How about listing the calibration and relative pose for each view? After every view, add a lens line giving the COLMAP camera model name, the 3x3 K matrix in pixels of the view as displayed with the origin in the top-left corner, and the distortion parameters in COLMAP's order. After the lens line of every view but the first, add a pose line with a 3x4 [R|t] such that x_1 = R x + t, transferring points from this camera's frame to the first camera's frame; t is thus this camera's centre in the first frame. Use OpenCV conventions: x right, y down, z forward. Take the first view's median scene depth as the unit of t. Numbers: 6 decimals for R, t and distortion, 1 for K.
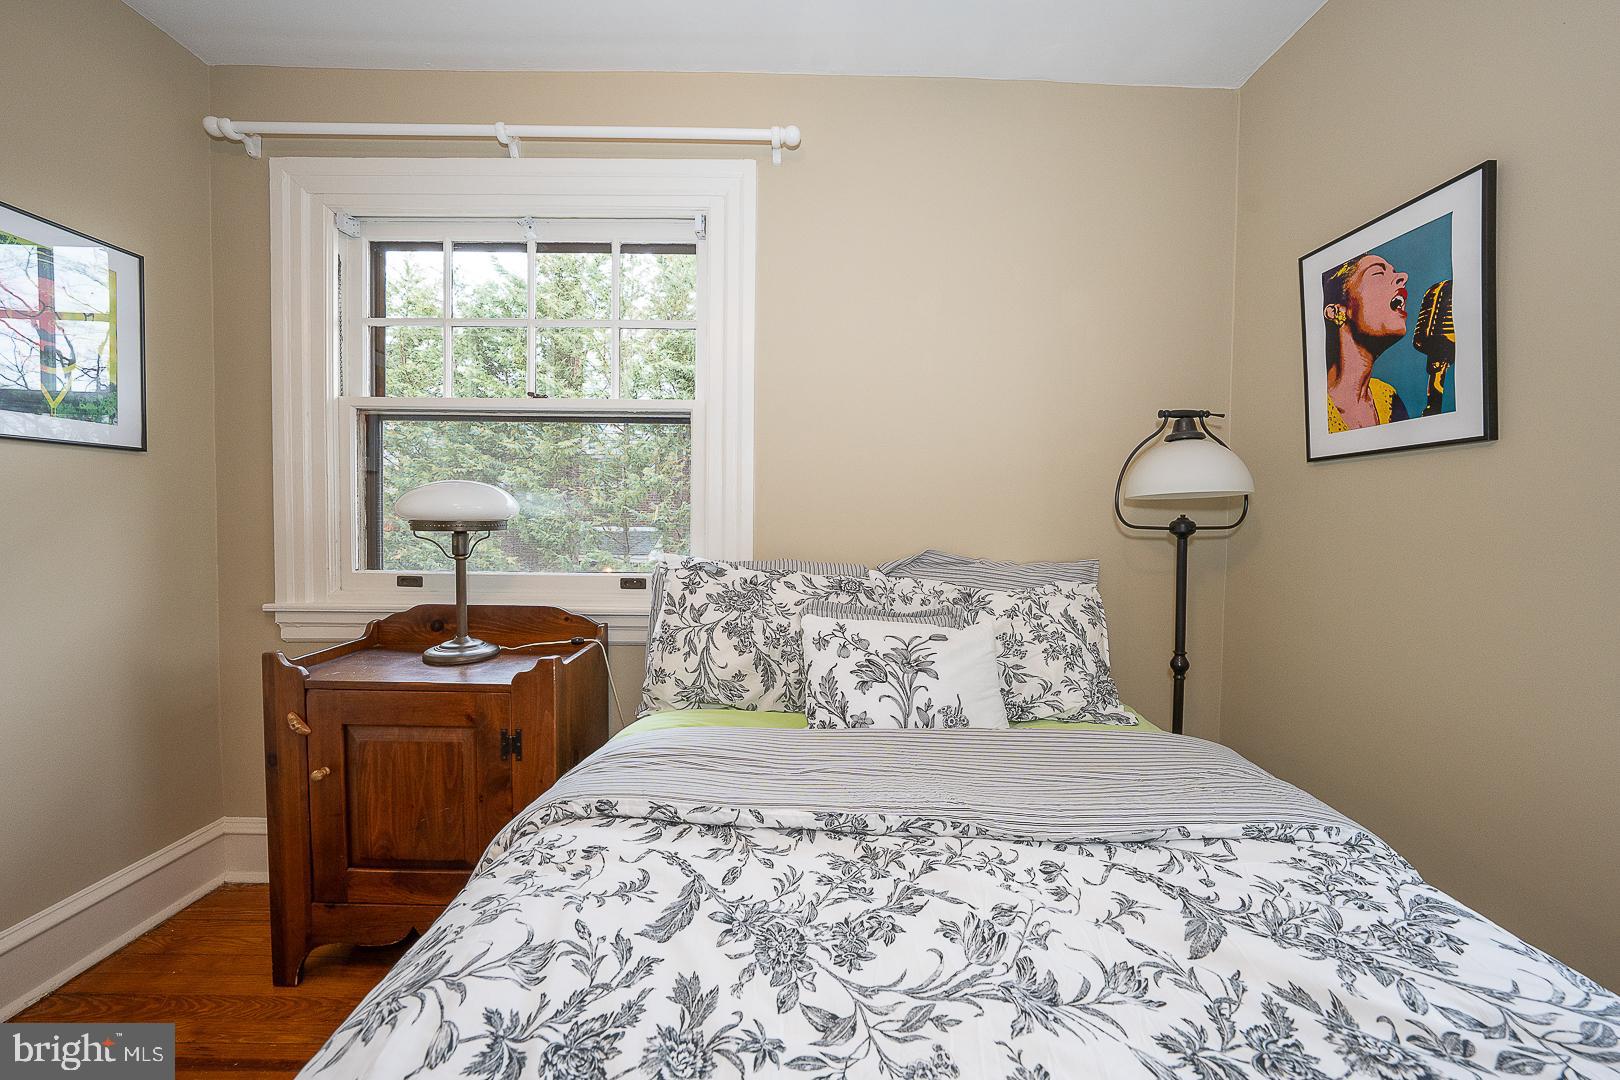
lens RADIAL K [[608.1, 0, 811.7], [0, 608.1, 533.5], [0, 0, 1]] dist [-0.015760, 0.000000]
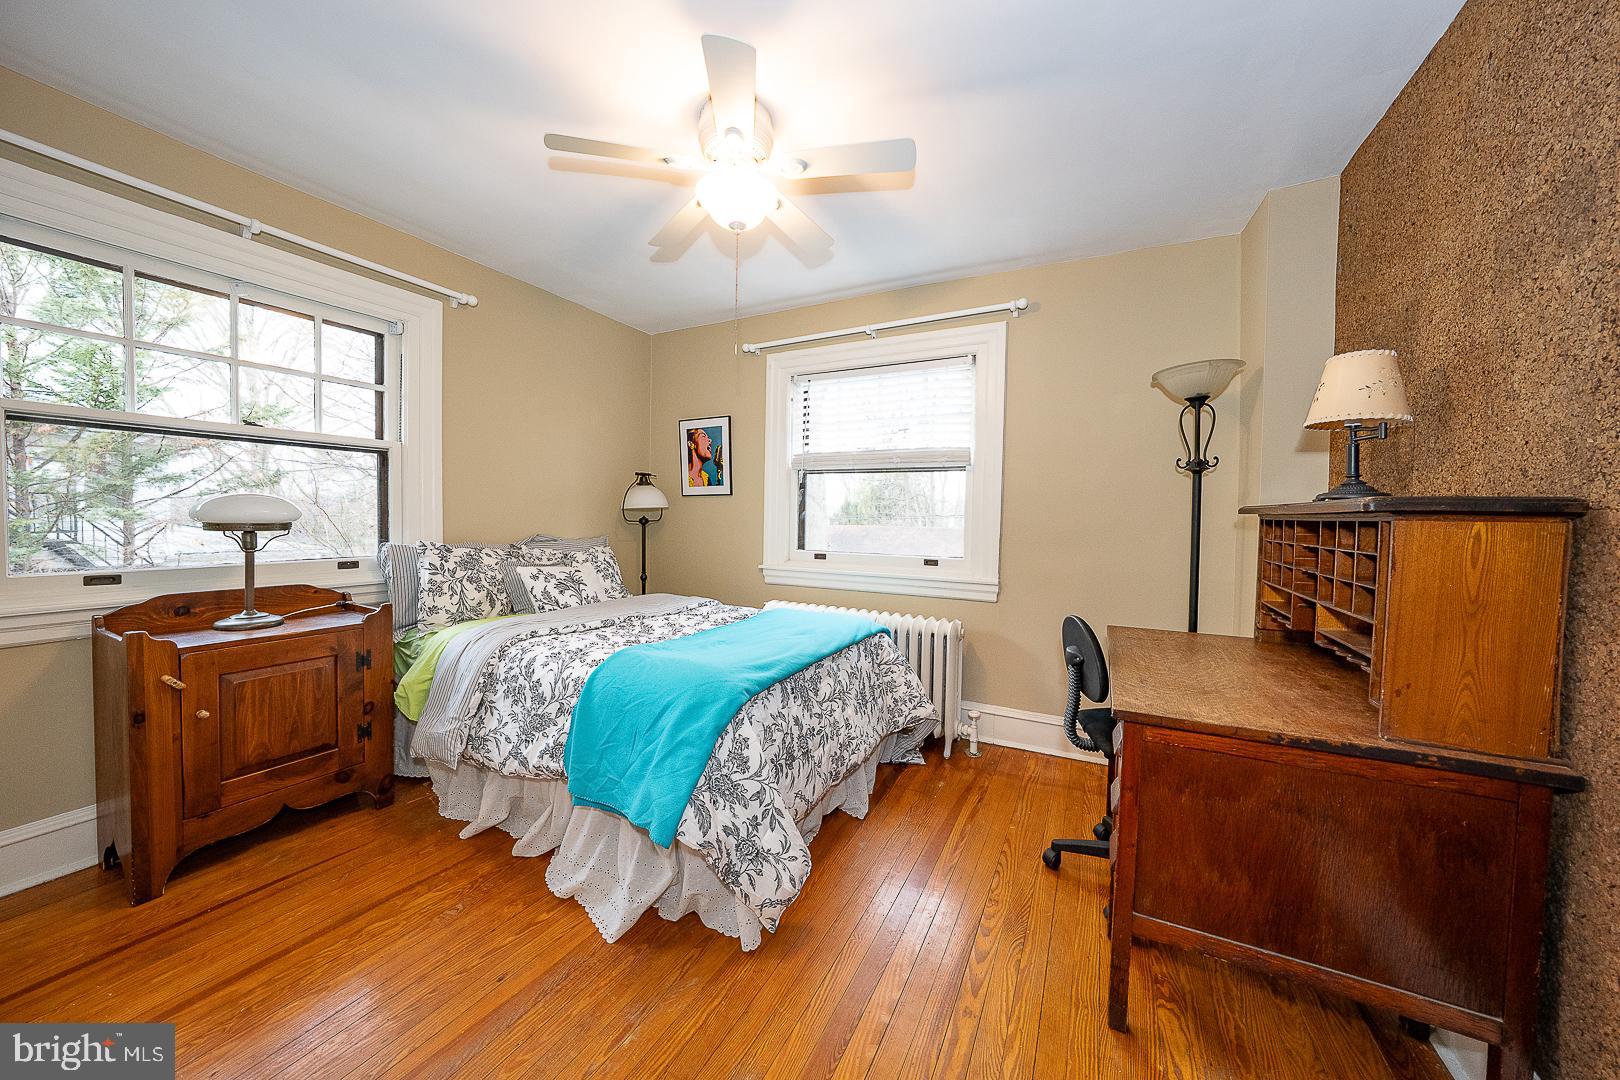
lens RADIAL K [[556.6, 0, 811.0], [0, 556.6, 535.8], [0, 0, 1]] dist [-0.030510, 0.006735]
pose [[0.471899, -0.036662, 0.880890, -1.128126], [0.014215, 0.999322, 0.033976, -0.017687], [-0.881538, -0.003512, 0.472100, -0.705769]]
